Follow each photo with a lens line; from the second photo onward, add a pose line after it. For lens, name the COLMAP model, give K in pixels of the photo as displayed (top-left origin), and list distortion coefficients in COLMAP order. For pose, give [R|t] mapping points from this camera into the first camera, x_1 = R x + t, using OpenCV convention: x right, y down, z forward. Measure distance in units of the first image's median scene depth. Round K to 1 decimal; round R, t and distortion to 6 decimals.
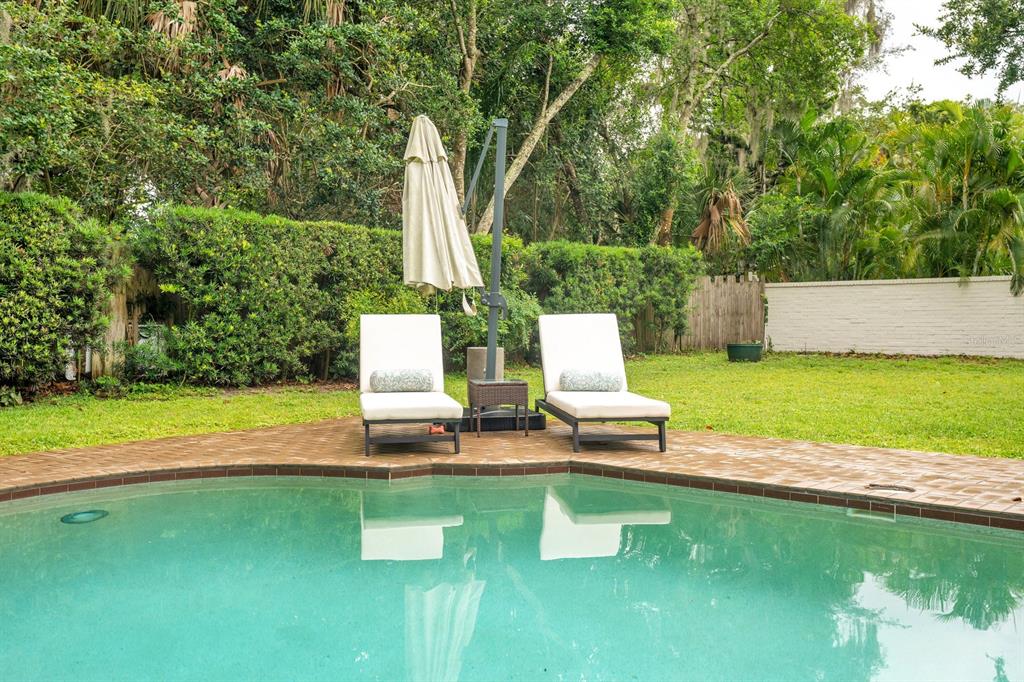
lens RADIAL K [[974.1, 0, 512.0], [0, 974.1, 341.0], [0, 0, 1]] dist [0.055073, 0.001263]
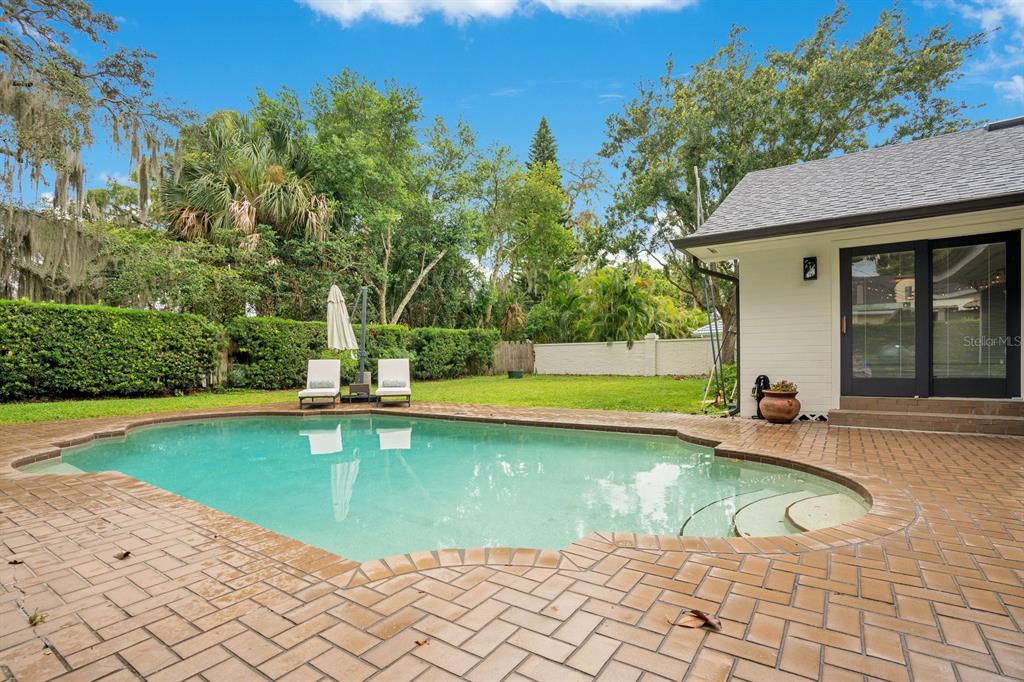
lens RADIAL K [[493.5, 0, 508.5], [0, 493.5, 363.8], [0, 0, 1]] dist [-0.043106, 0.000184]
pose [[0.994715, -0.008747, 0.102300, 0.185940], [0.010422, 0.999820, -0.015843, 0.008295], [-0.102143, 0.016825, 0.994627, -0.290013]]
